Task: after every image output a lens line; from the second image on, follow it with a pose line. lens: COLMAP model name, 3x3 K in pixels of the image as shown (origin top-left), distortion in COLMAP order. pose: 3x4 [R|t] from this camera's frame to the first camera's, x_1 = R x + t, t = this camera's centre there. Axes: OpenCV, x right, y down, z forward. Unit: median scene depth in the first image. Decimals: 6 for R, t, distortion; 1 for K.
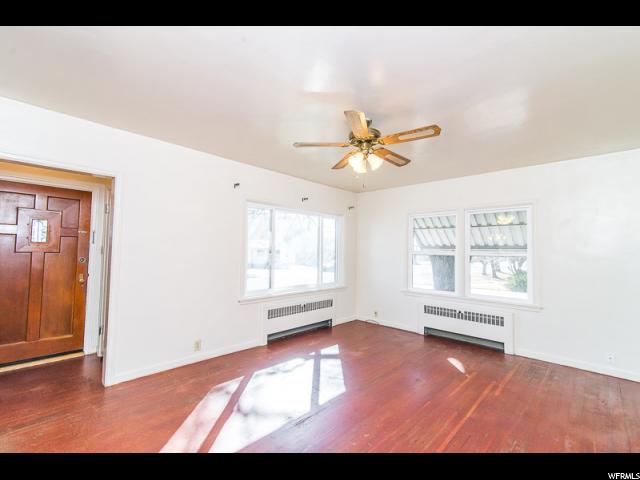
lens RADIAL K [[287.3, 0, 316.0], [0, 287.3, 237.9], [0, 0, 1]] dist [0.010876, -0.000012]
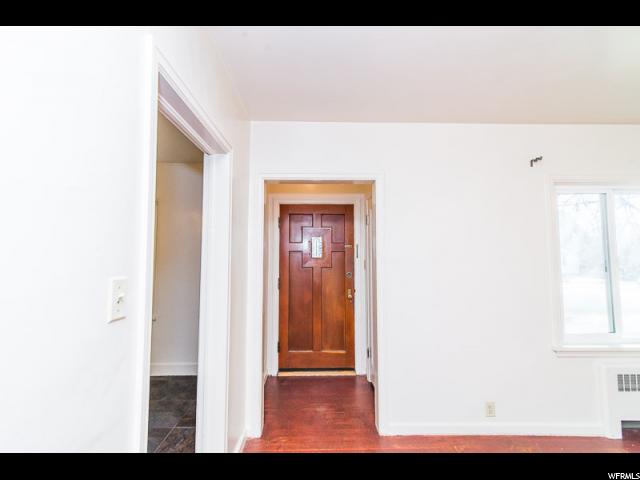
lens RADIAL K [[287.3, 0, 319.9], [0, 287.3, 240.4], [0, 0, 1]] dist [0.010876, -0.000012]
pose [[0.712872, -0.055384, -0.699104, -0.197208], [0.045550, 0.998428, -0.032651, -0.013386], [0.699814, -0.008568, 0.714274, 0.243265]]
